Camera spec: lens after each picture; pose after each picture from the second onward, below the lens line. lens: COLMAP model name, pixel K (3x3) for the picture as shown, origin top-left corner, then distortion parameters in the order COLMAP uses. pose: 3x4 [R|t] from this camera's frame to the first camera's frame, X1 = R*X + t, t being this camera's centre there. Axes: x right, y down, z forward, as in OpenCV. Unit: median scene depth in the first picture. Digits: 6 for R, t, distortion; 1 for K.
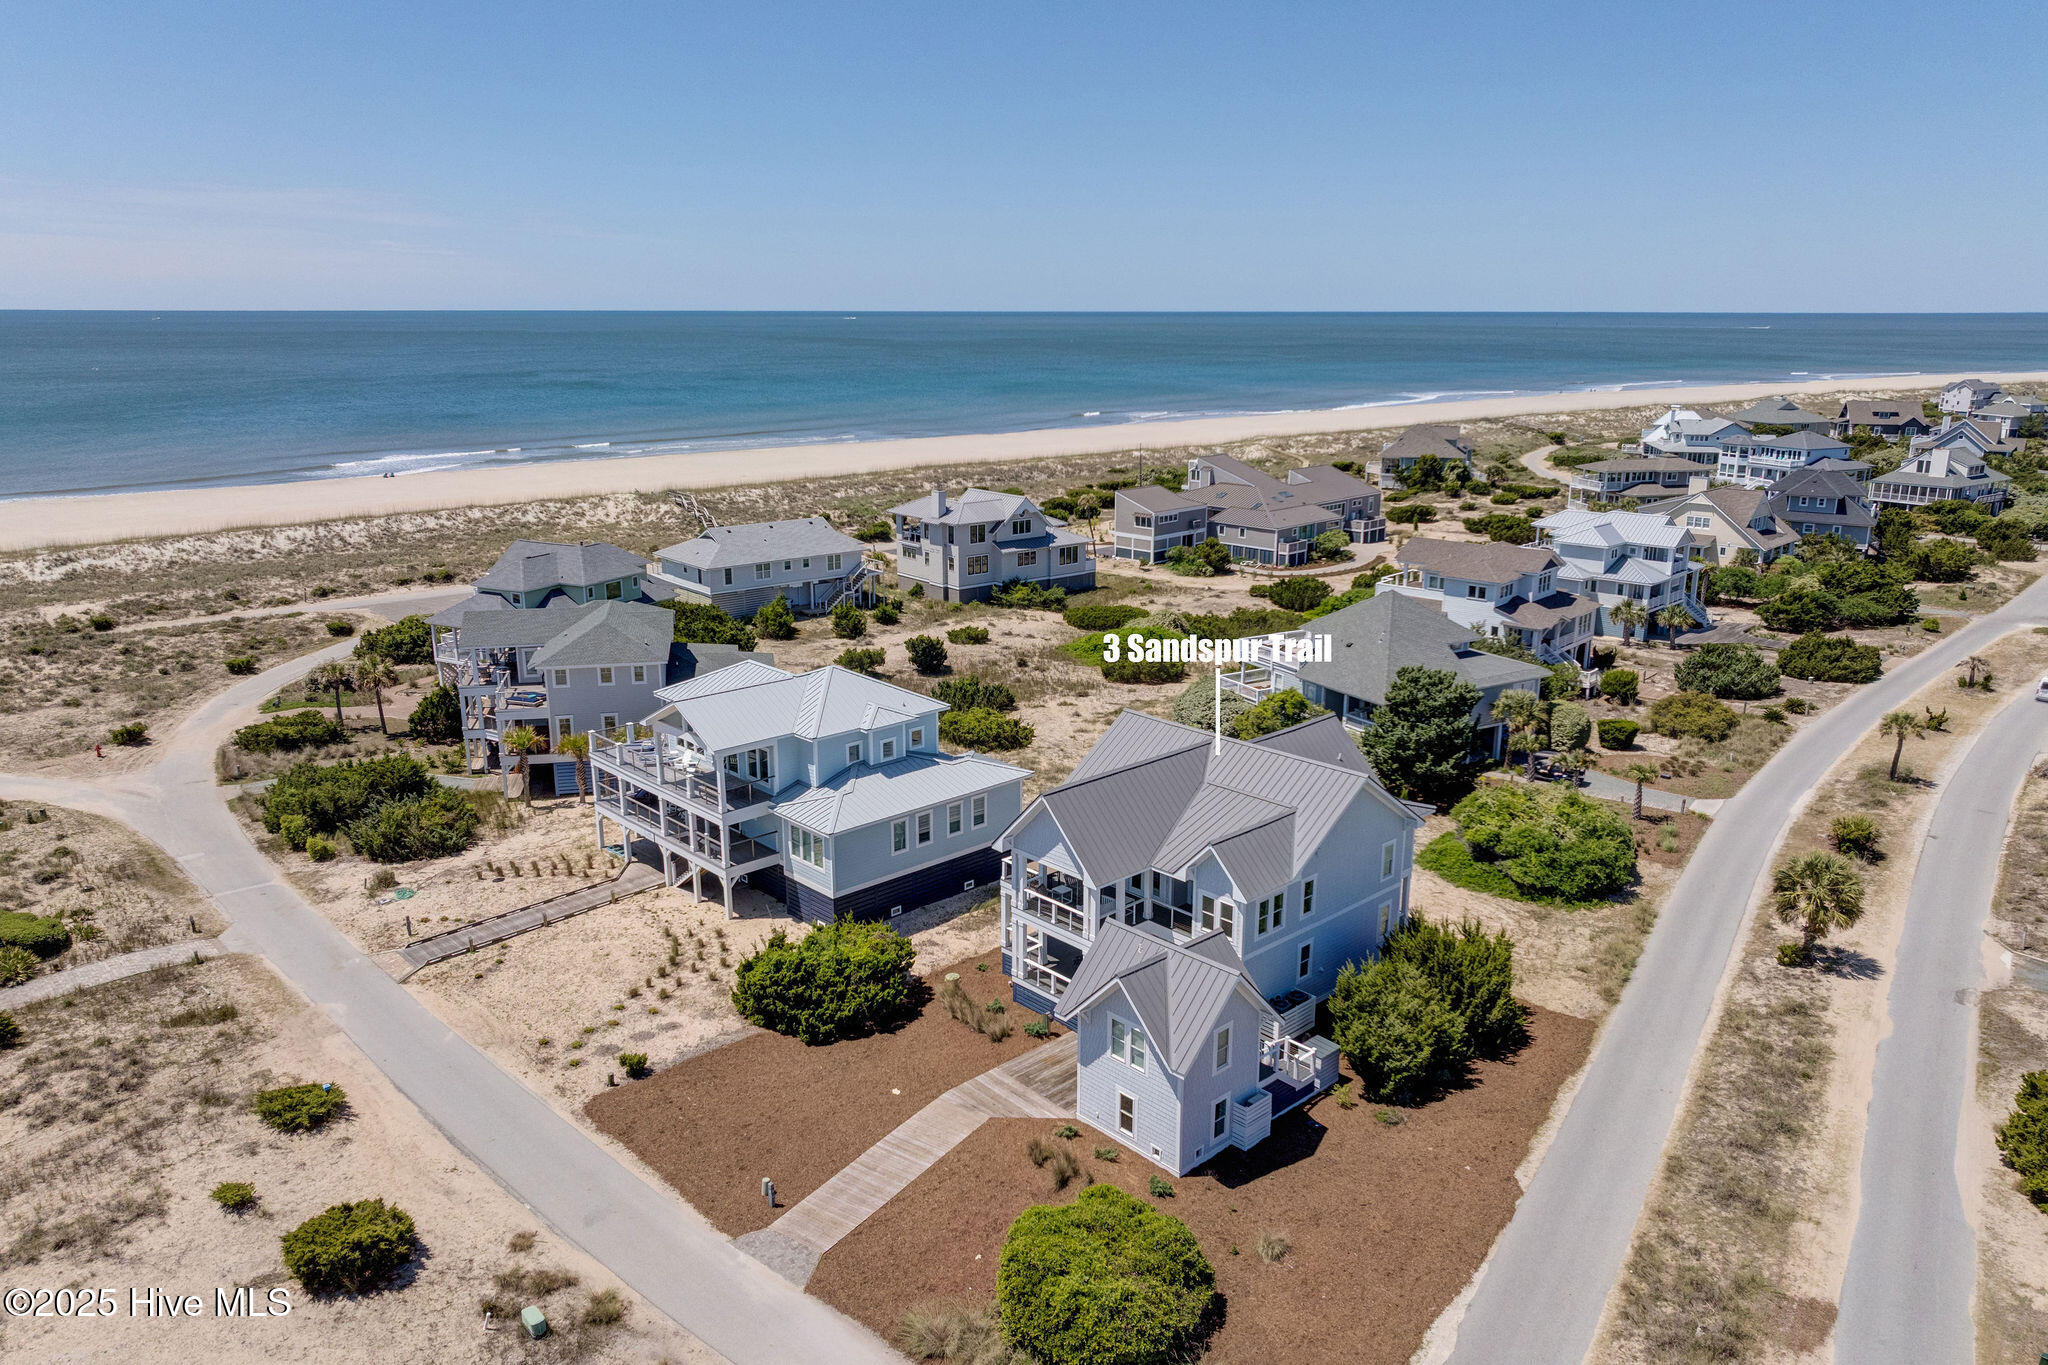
lens RADIAL K [[1420.6, 0, 1024.0], [0, 1420.6, 682.5], [0, 0, 1]] dist [0.003249, -0.007240]
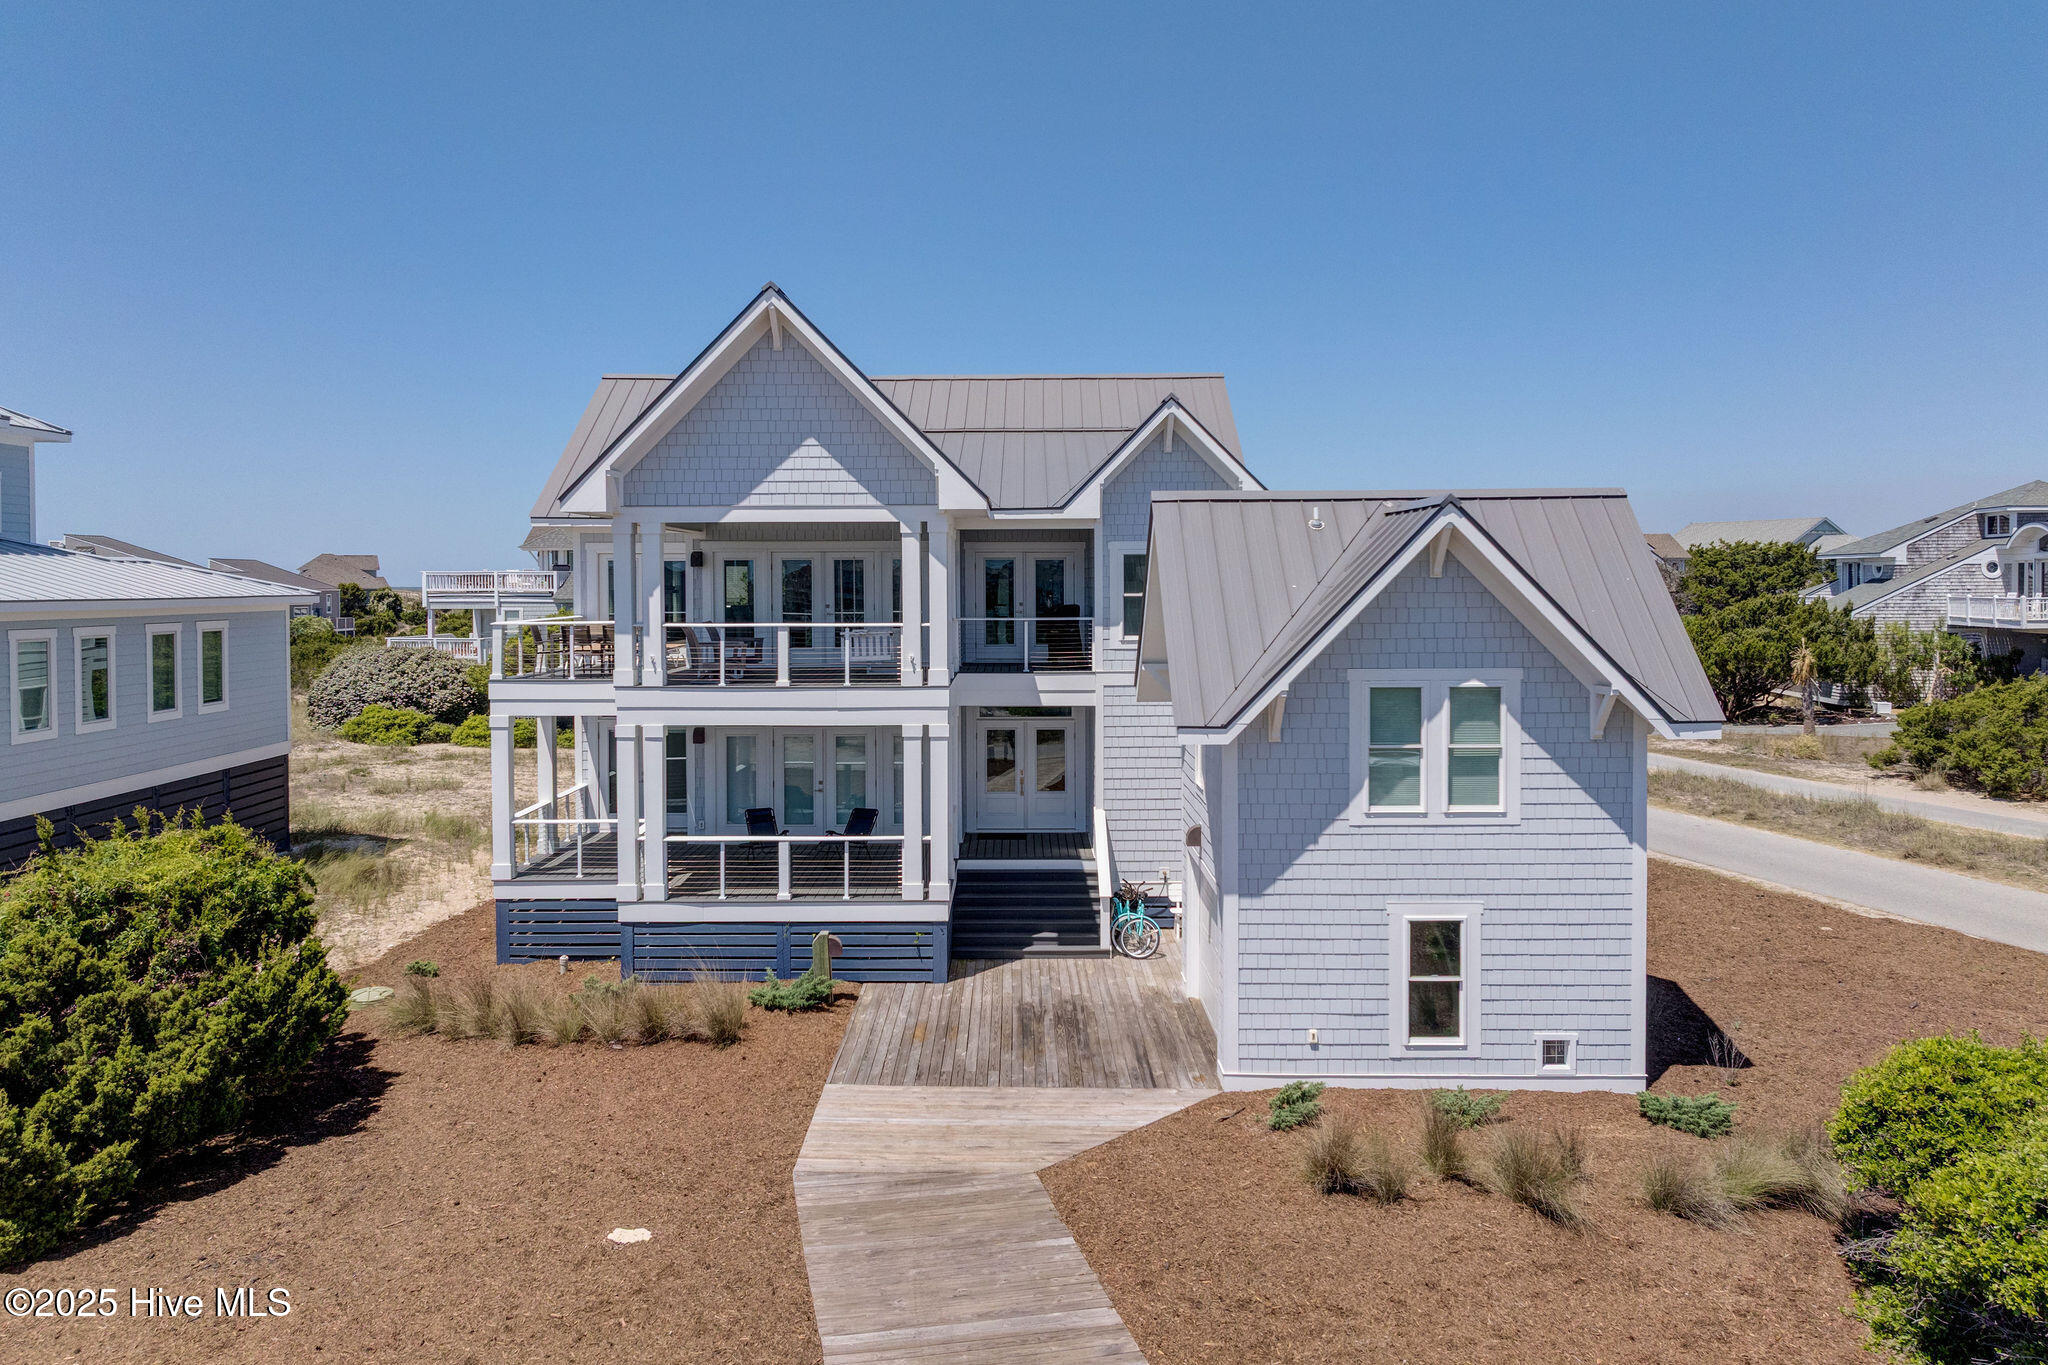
lens RADIAL K [[1429.8, 0, 1019.2], [0, 1429.8, 618.2], [0, 0, 1]] dist [0.003036, -0.001438]
pose [[0.684284, -0.022933, 0.728854, -0.152009], [0.191134, 0.970202, -0.148919, 0.164345], [-0.703721, 0.241212, 0.668277, 0.536472]]
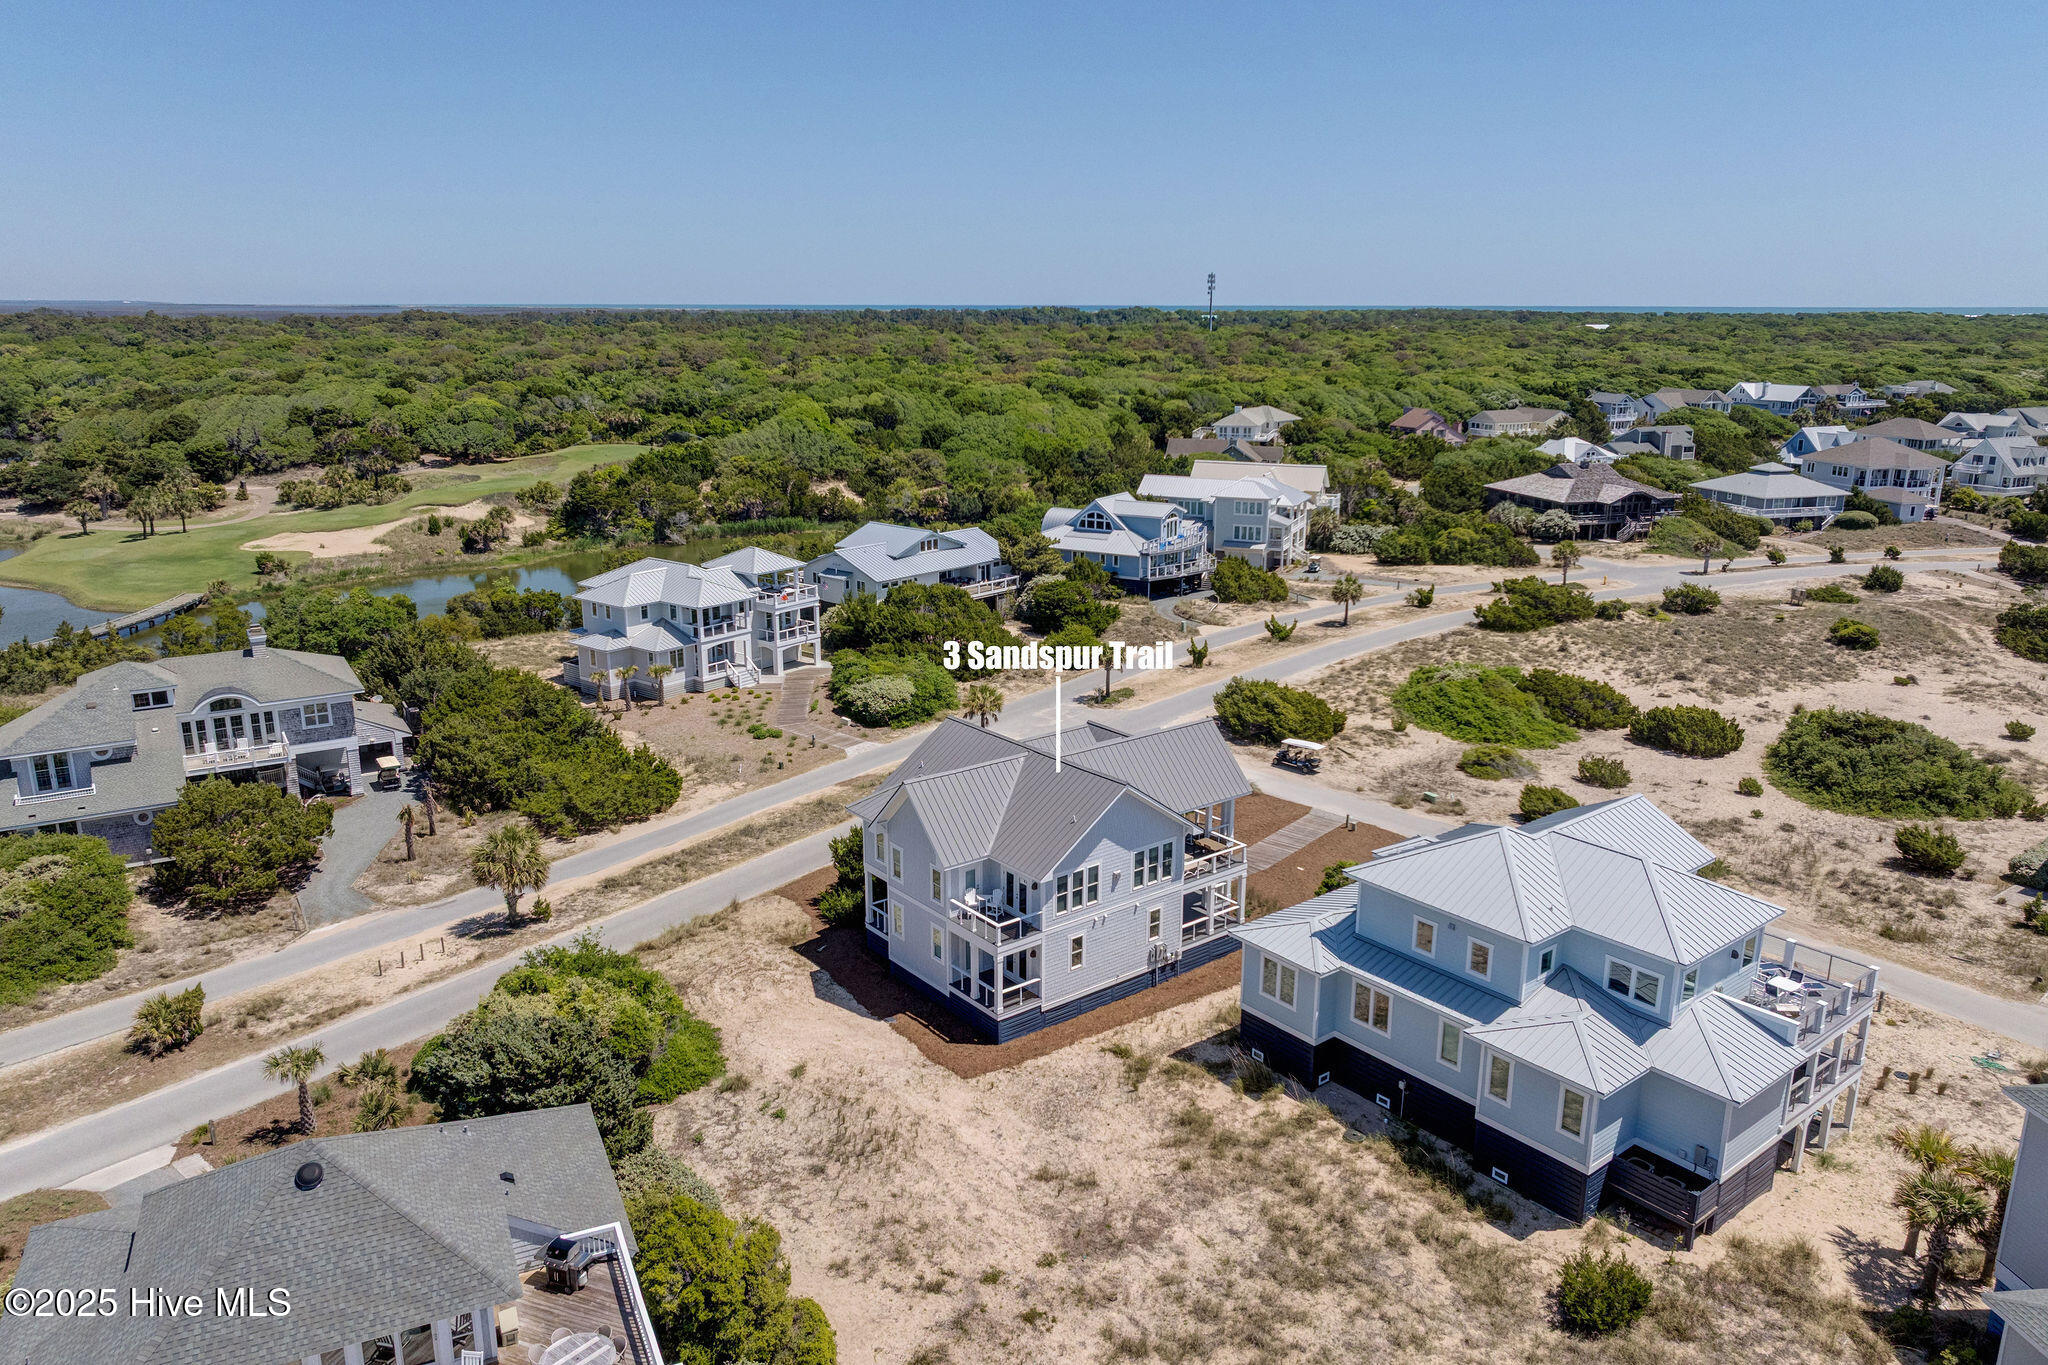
lens RADIAL K [[1425.5, 0, 1024.3], [0, 1425.5, 676.2], [0, 0, 1]] dist [0.007817, -0.016579]
pose [[-0.996442, -0.024884, 0.080520, 0.057007], [0.017903, 0.871113, 0.490757, -0.433298], [-0.082354, 0.490452, -0.867568, 1.544985]]
